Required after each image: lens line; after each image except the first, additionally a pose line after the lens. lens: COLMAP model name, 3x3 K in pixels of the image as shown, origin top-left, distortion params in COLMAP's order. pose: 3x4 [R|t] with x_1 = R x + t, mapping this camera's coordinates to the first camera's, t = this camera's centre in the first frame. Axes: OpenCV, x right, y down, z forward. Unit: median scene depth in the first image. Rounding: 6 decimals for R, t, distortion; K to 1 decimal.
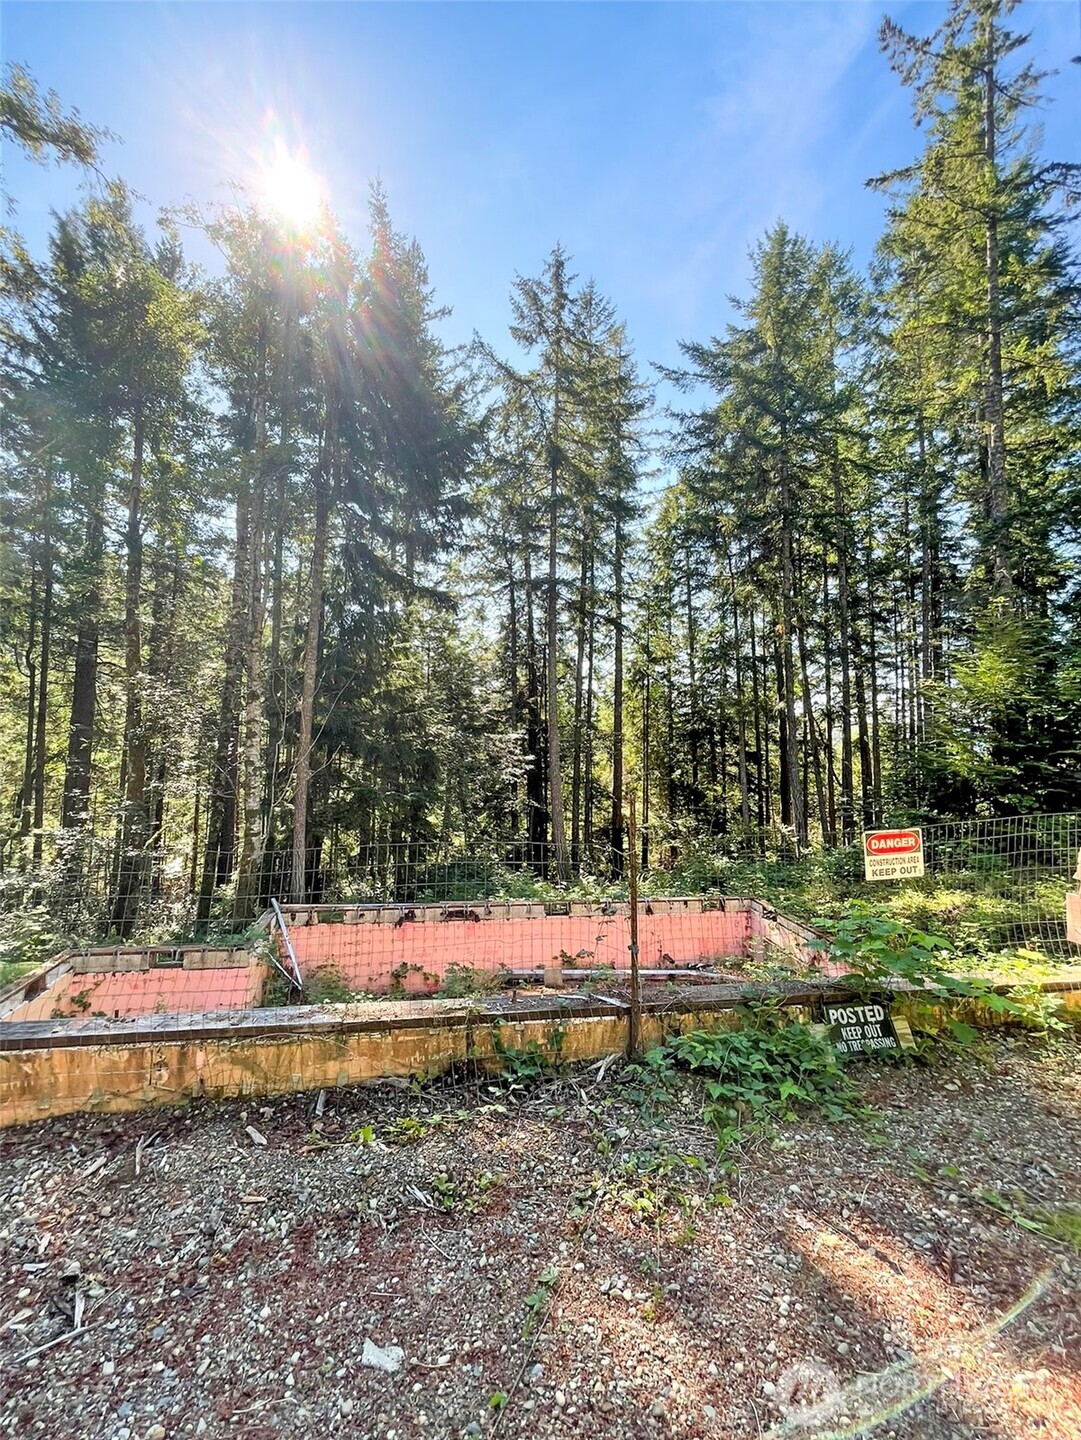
lens RADIAL K [[609.3, 0, 529.3], [0, 609.3, 688.2], [0, 0, 1]] dist [-0.001662, 0.000141]
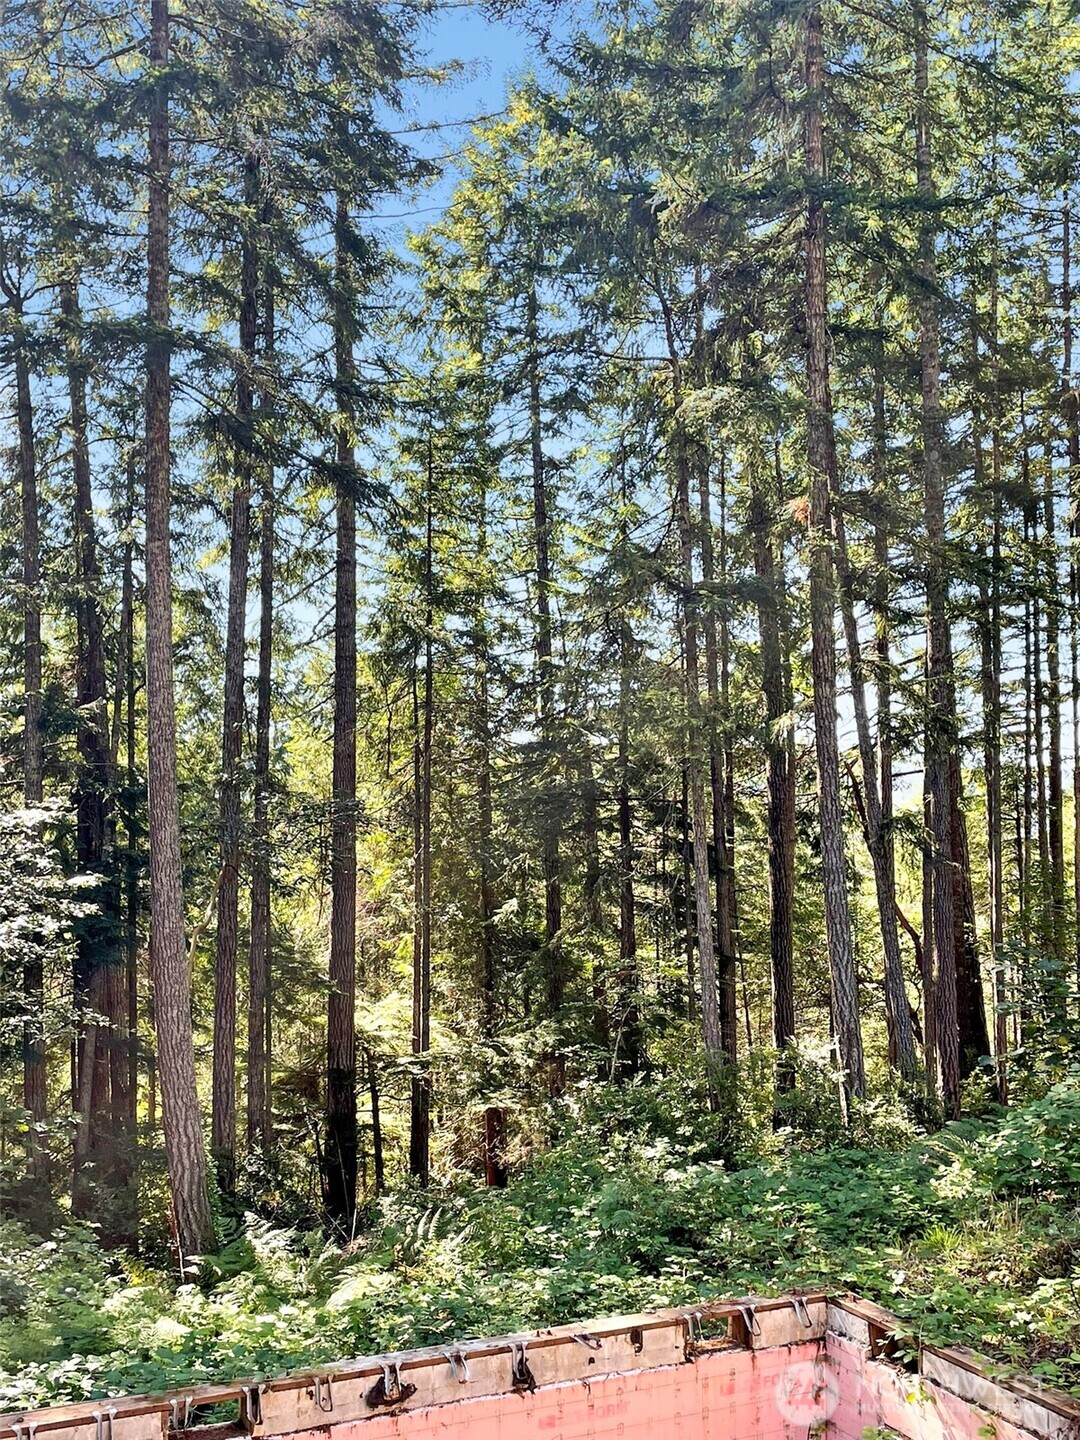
lens RADIAL K [[1591.2, 0, 577.5], [0, 1591.2, 719.0], [0, 0, 1]] dist [0.091585, 0.000000]
pose [[0.953773, -0.001895, 0.300522, -0.005130], [-0.003709, 0.999830, 0.018076, 0.008449], [-0.300505, -0.018355, 0.953604, 0.077196]]
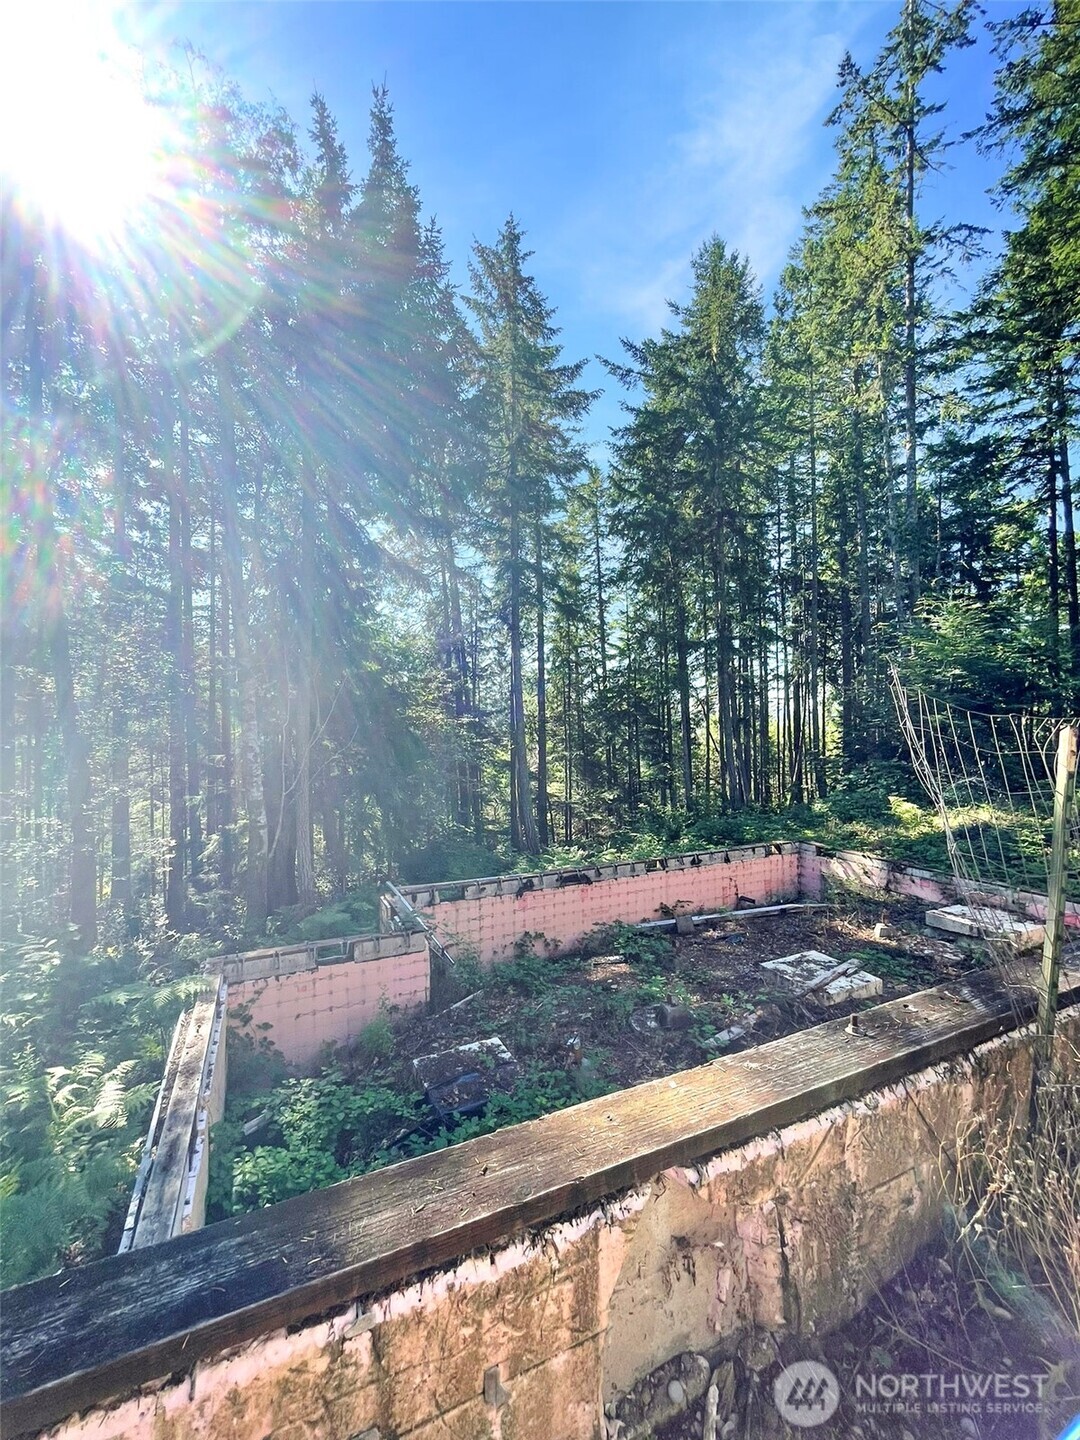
lens RADIAL K [[578.4, 0, 543.6], [0, 578.4, 719.4], [0, 0, 1]] dist [-0.000149, 0.000002]
pose [[0.962631, -0.027583, 0.269408, -0.126856], [0.011120, 0.997987, 0.062442, 0.015066], [-0.270588, -0.057113, 0.961000, 0.034449]]
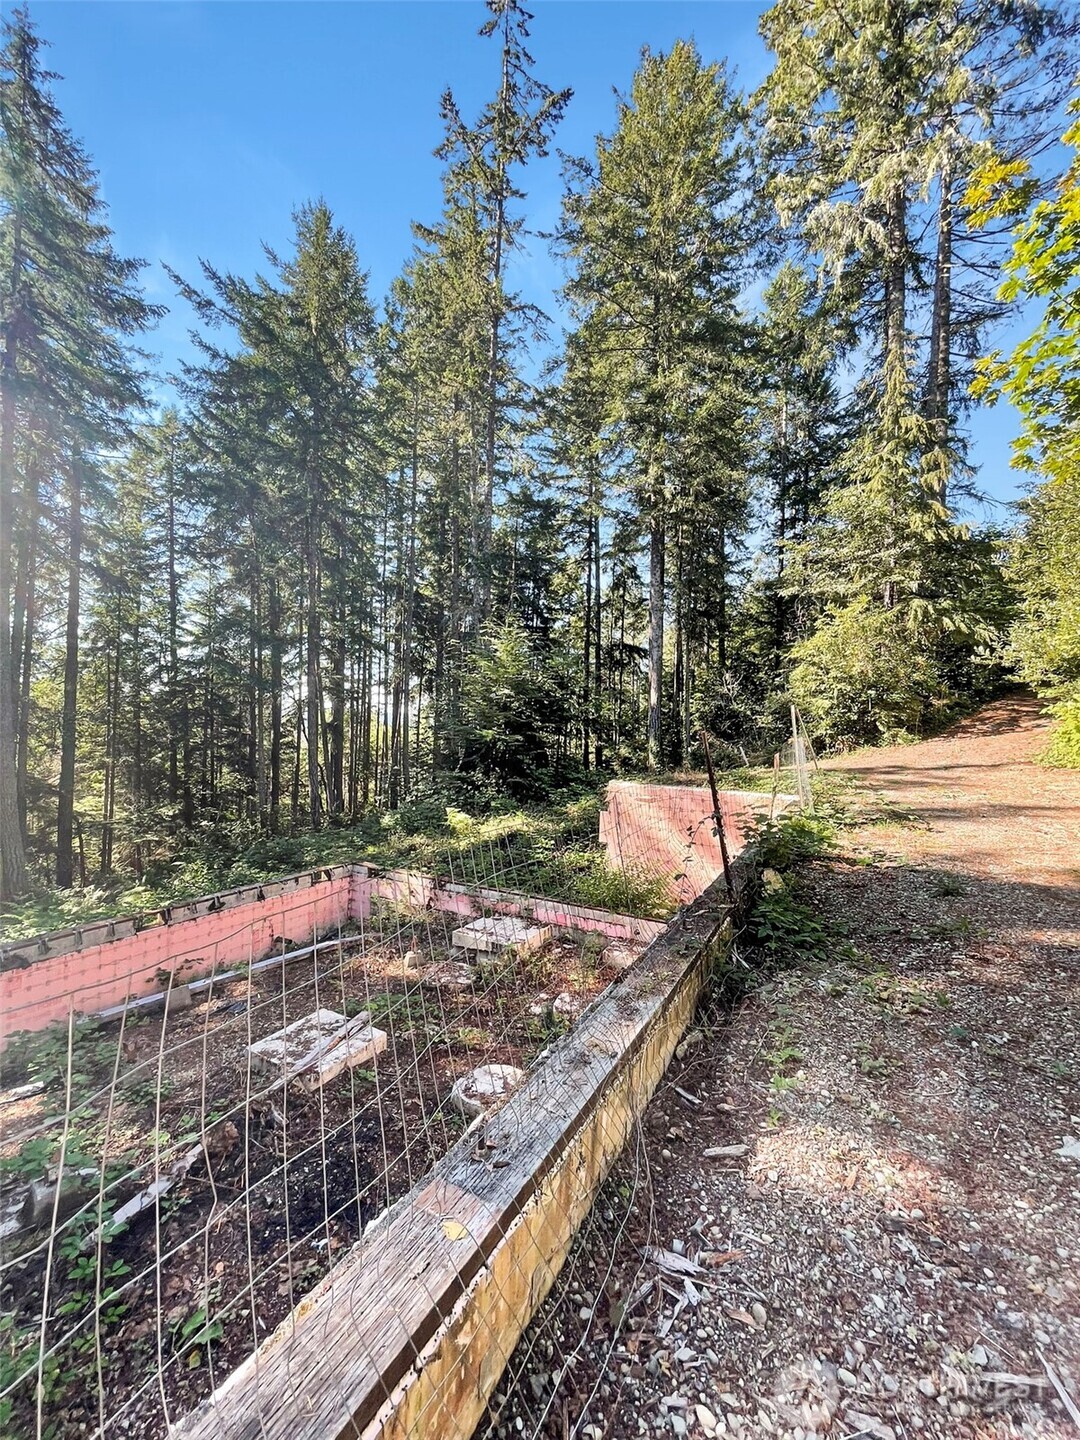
lens RADIAL K [[578.4, 0, 540.6], [0, 578.4, 719.2], [0, 0, 1]] dist [-0.000149, 0.000002]
pose [[0.615132, 0.008423, 0.788379, -0.075567], [-0.066646, 0.996919, 0.041350, 0.011309], [-0.785602, -0.077978, 0.613798, 0.049981]]
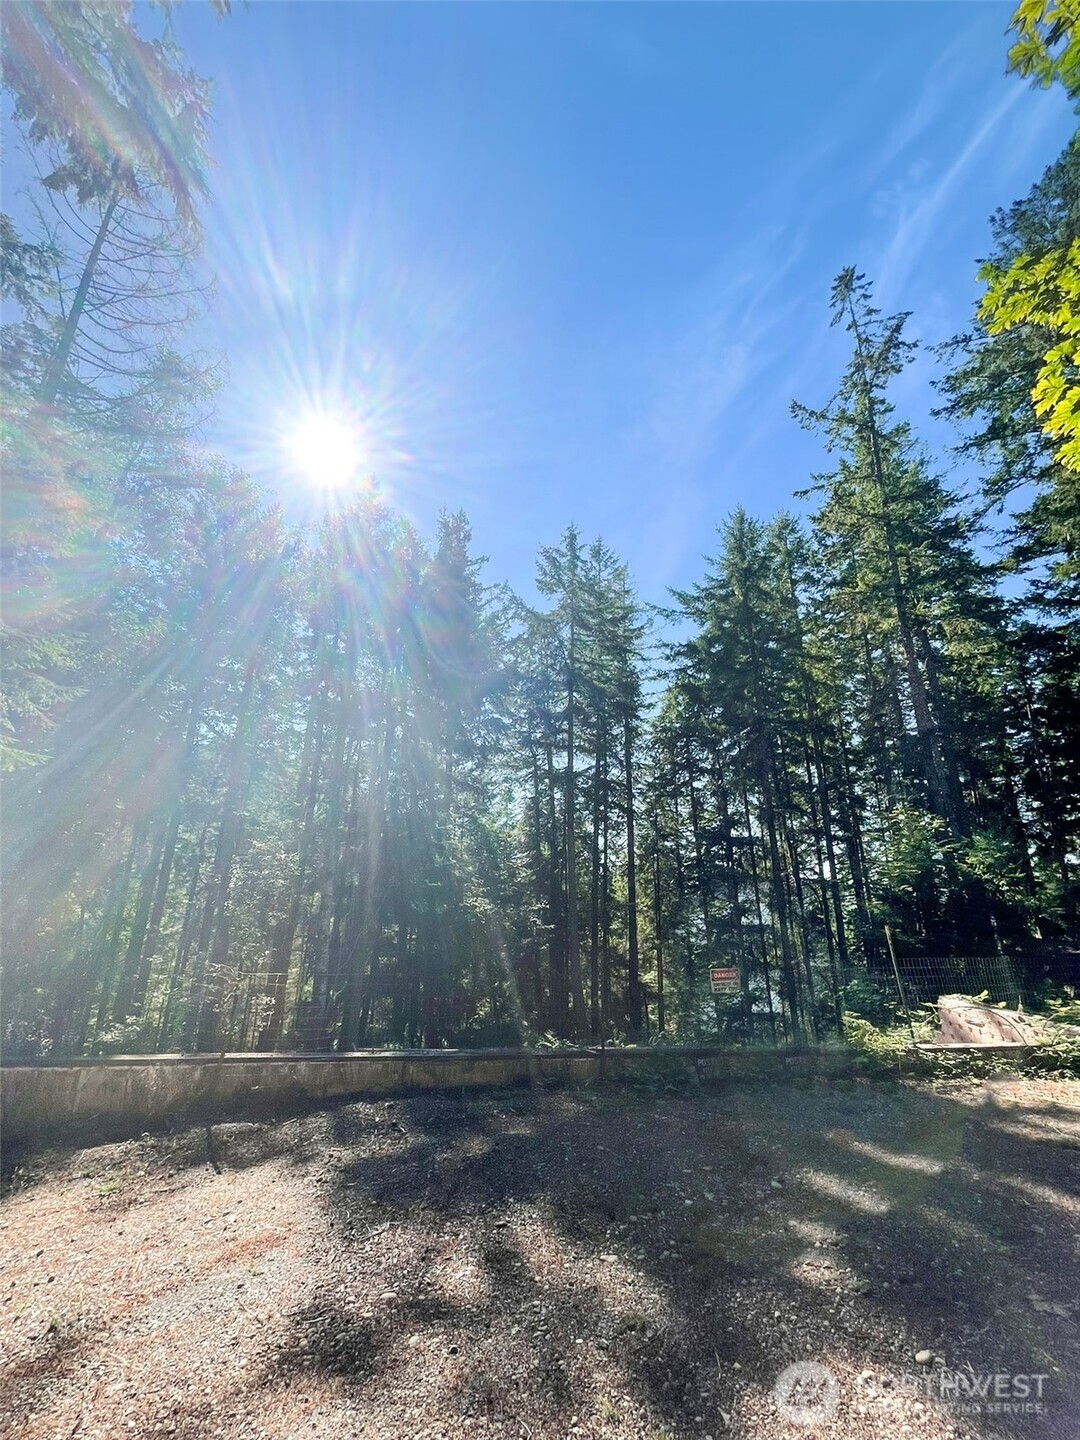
lens RADIAL K [[578.4, 0, 541.2], [0, 578.4, 730.0], [0, 0, 1]] dist [-0.000149, 0.000002]
pose [[0.999867, -0.002996, -0.016051, -0.000943], [-0.000468, 0.977365, -0.211559, -0.013366], [0.016322, 0.211539, 0.977233, -0.100370]]
